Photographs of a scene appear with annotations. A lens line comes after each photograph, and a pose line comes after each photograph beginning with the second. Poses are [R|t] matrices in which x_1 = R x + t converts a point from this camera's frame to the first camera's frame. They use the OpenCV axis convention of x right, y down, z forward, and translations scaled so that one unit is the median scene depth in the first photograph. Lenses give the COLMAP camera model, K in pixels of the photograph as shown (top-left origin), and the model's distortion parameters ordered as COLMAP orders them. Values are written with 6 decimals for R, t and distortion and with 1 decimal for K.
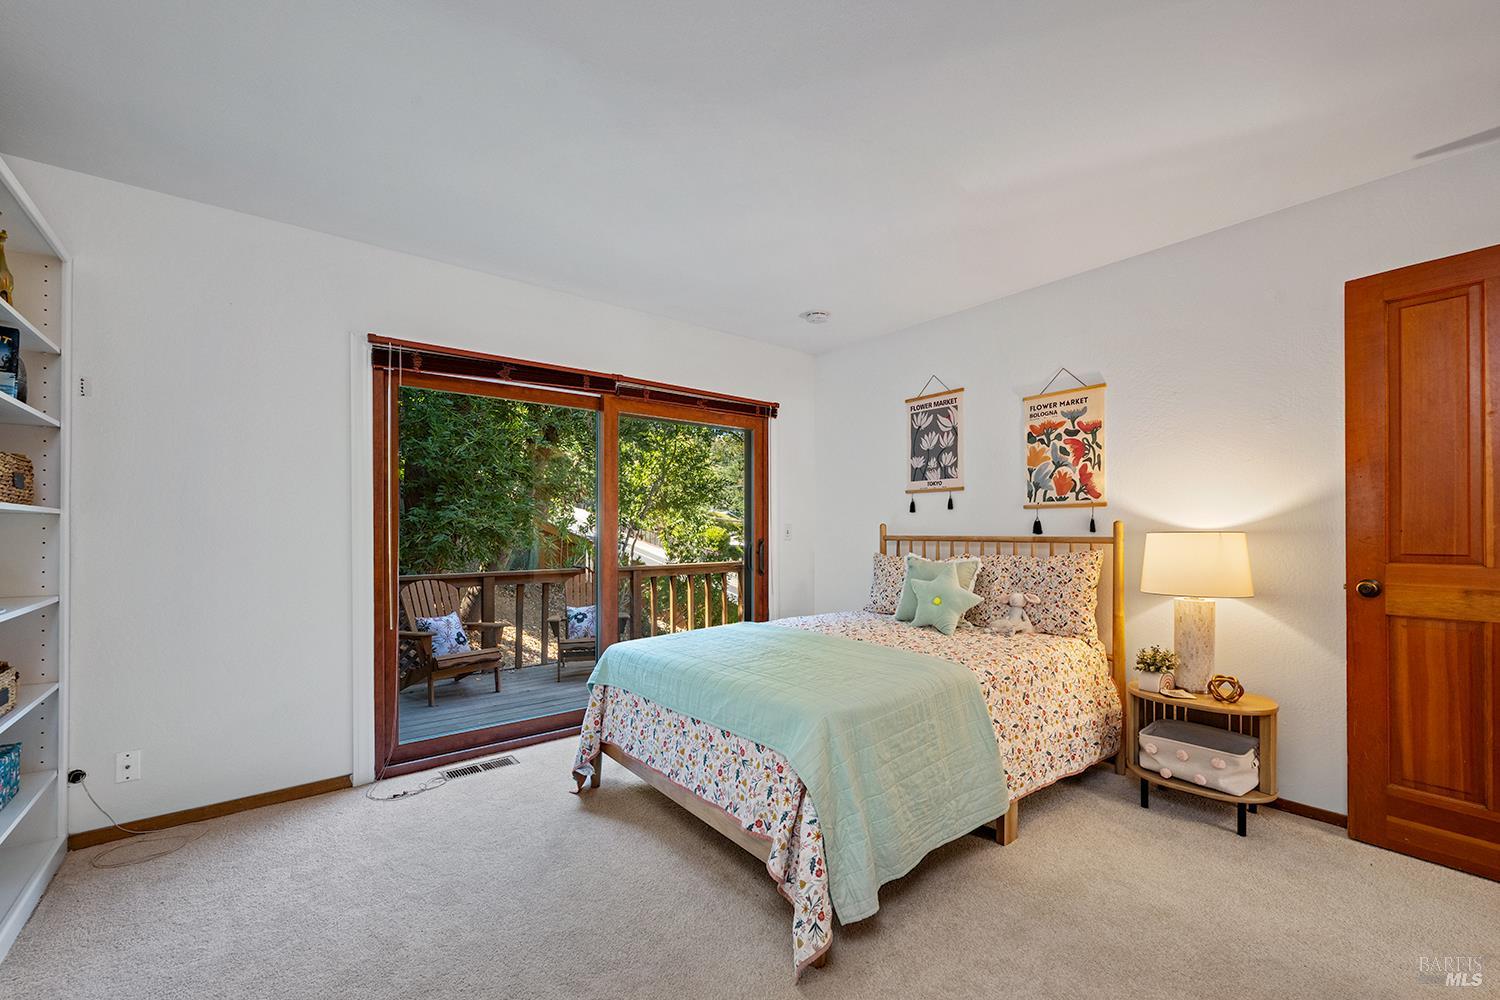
lens RADIAL K [[616.3, 0, 749.3], [0, 616.3, 528.9], [0, 0, 1]] dist [-0.001007, 0.001144]
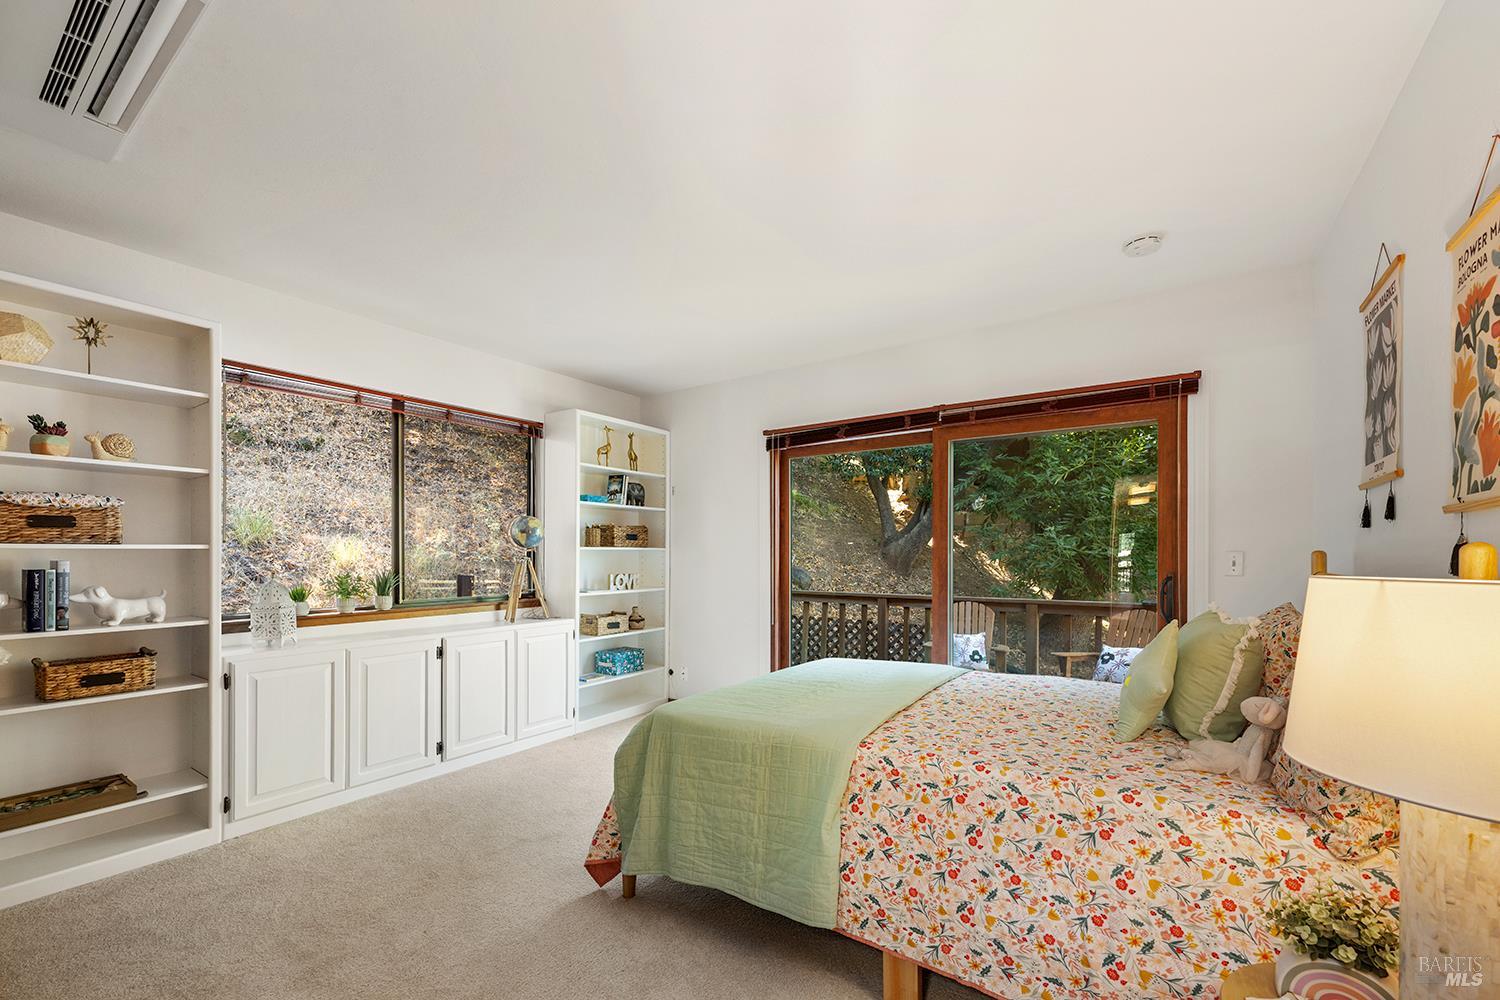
lens RADIAL K [[616.3, 0, 741.5], [0, 616.3, 553.2], [0, 0, 1]] dist [-0.001007, 0.001144]
pose [[0.277051, -0.002385, -0.960852, 0.717871], [0.000078, 0.999997, -0.002460, -0.005574], [0.960855, 0.000607, 0.277050, 0.440063]]
